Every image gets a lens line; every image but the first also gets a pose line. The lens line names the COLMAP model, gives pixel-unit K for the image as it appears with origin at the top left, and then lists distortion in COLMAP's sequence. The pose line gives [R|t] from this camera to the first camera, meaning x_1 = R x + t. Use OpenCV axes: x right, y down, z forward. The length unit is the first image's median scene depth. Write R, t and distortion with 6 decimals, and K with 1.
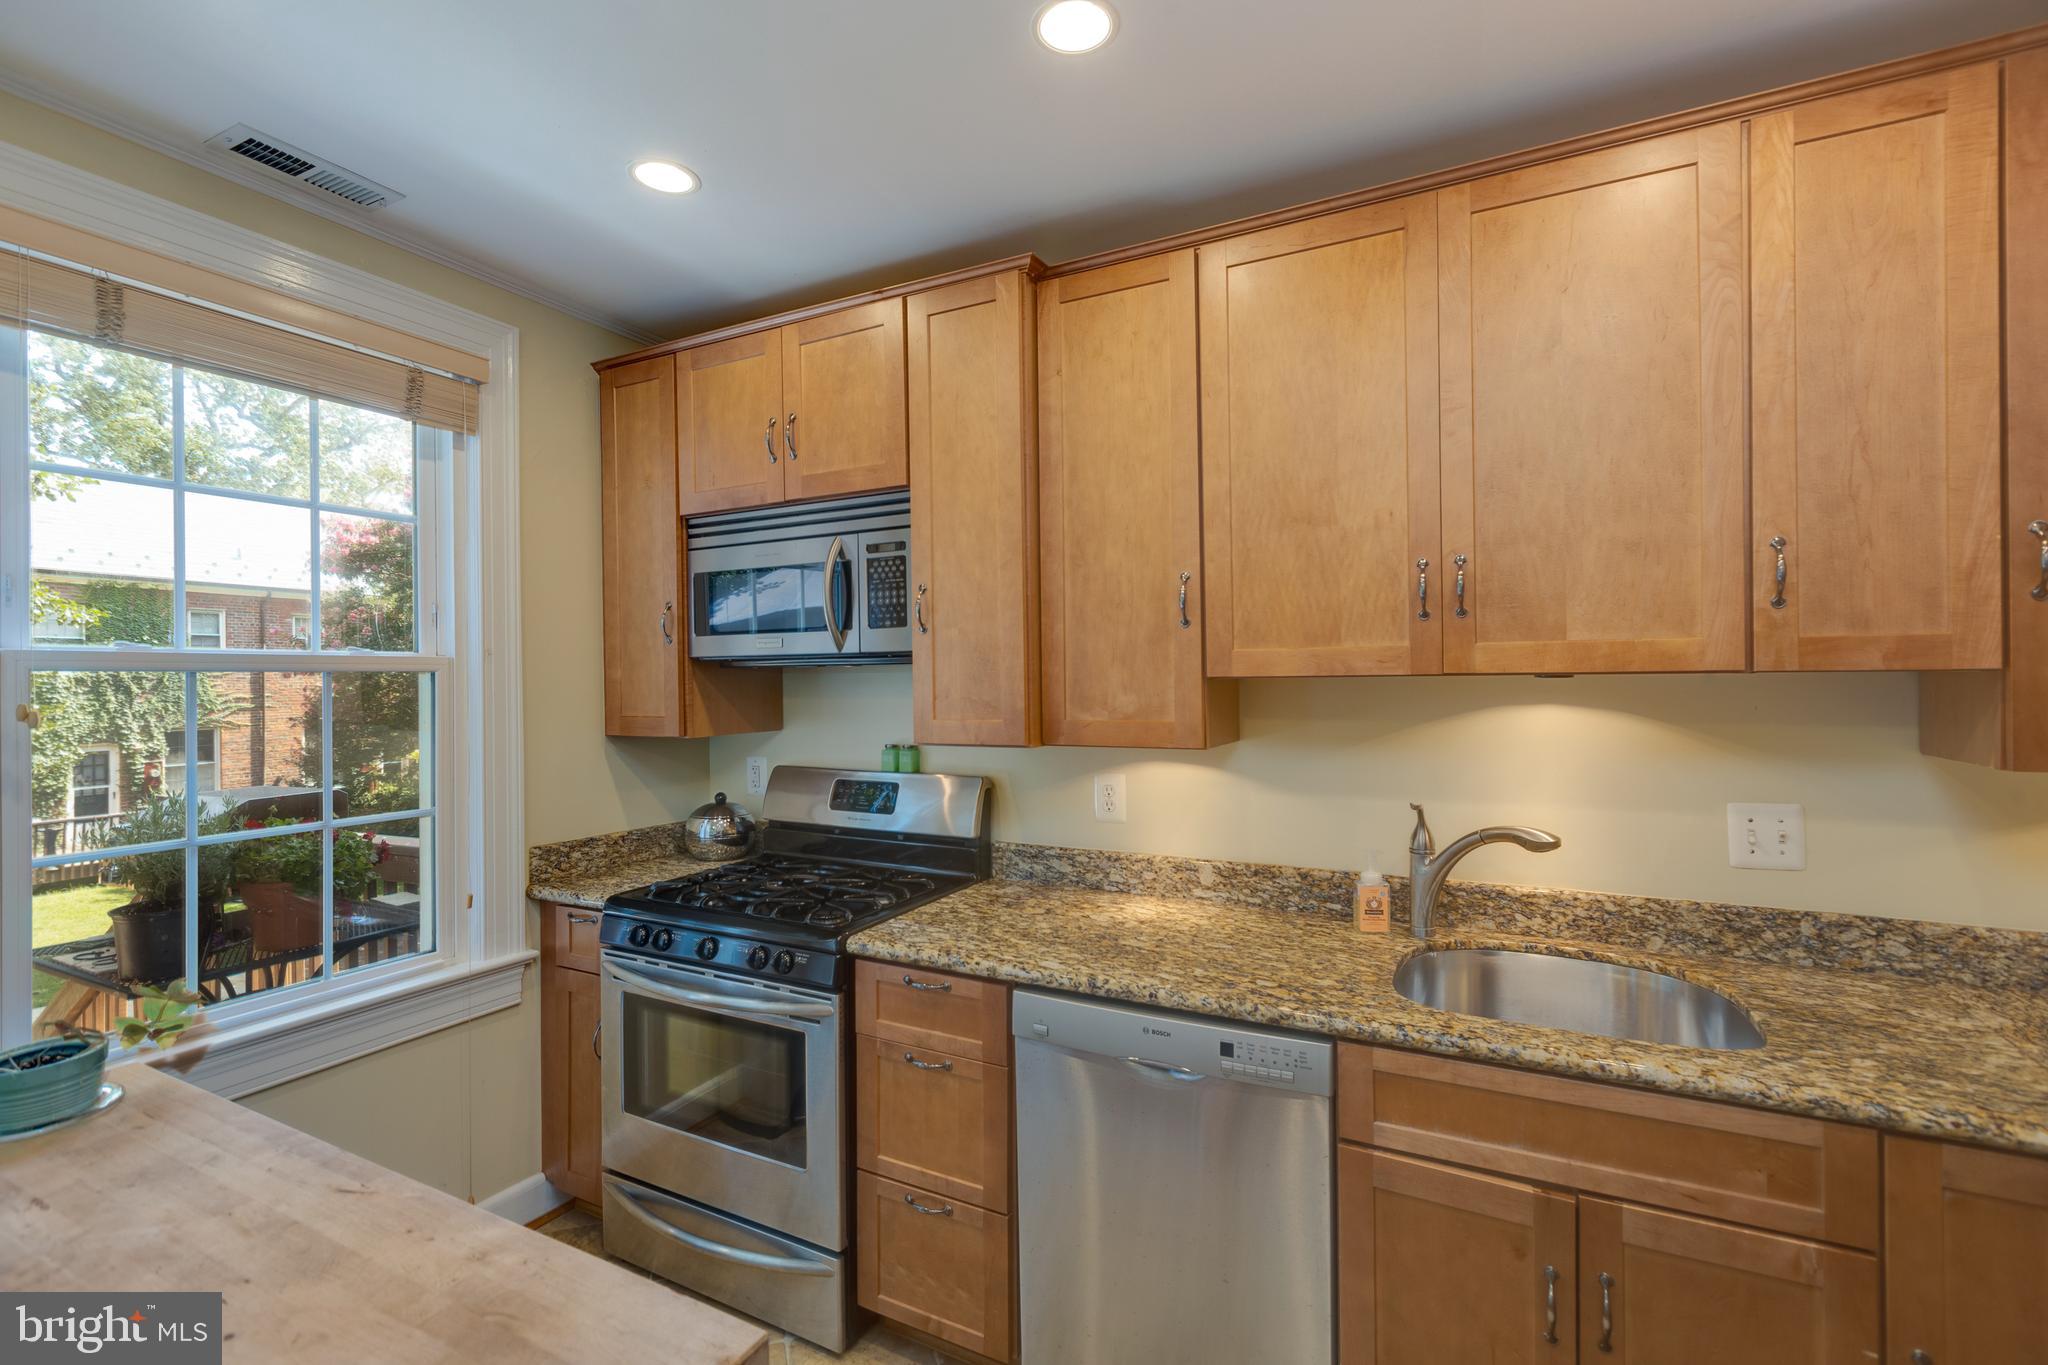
lens RADIAL K [[950.6, 0, 1024.0], [0, 950.6, 682.5], [0, 0, 1]] dist [0.002622, -0.000218]
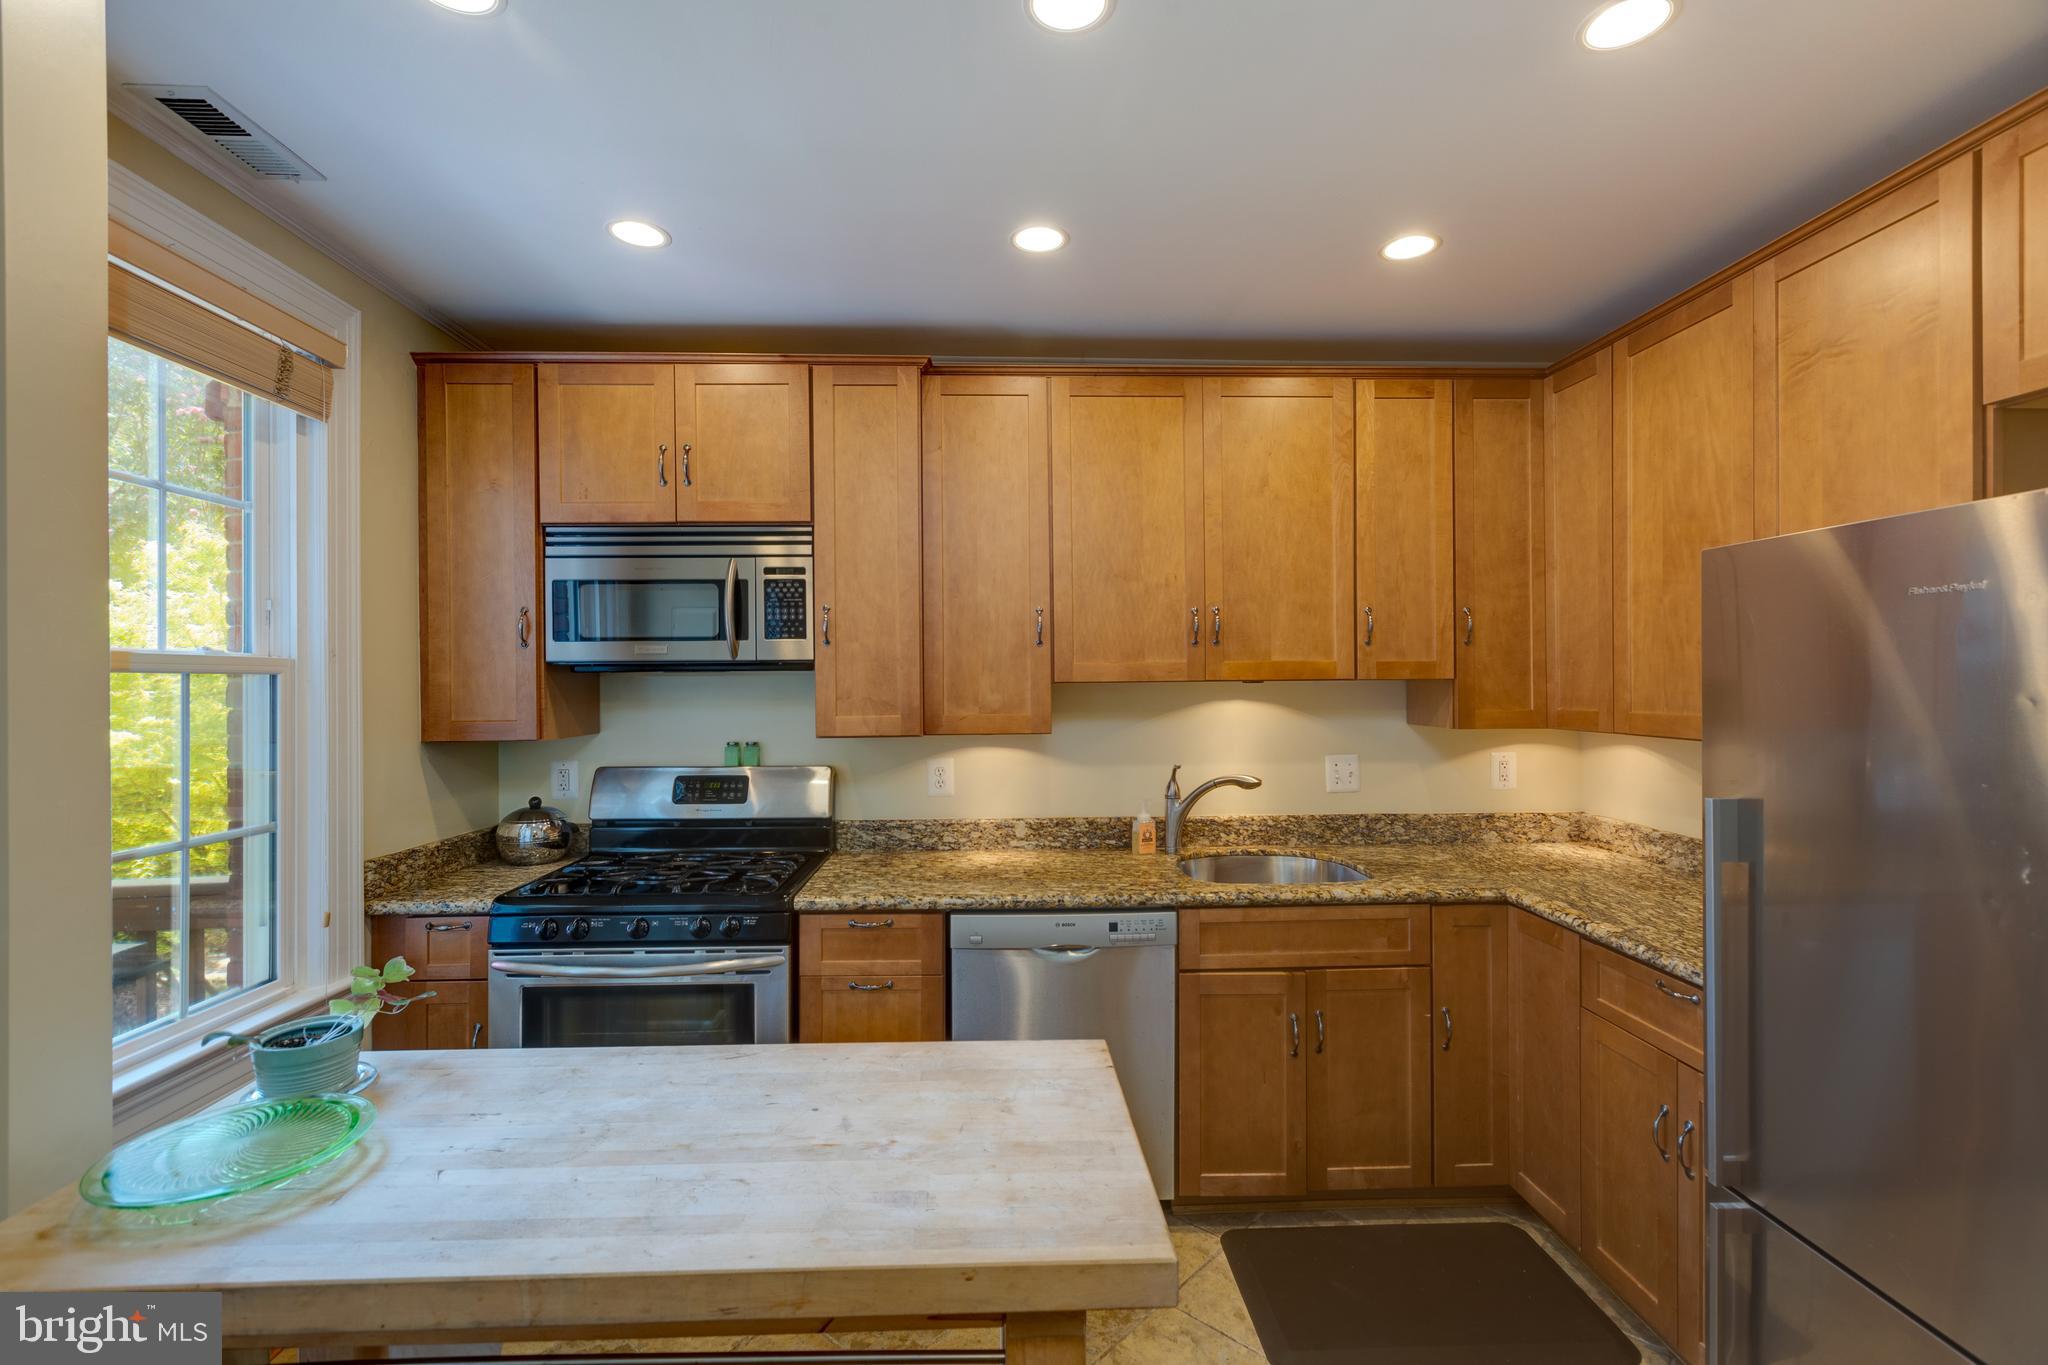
lens RADIAL K [[992.9, 0, 1026.4], [0, 992.9, 688.1], [0, 0, 1]] dist [0.000449, 0.000517]
pose [[0.853413, 0.000919, 0.521235, -0.587794], [0.001786, 0.999987, -0.004688, 0.009567], [-0.521232, 0.004932, 0.853400, -0.226283]]
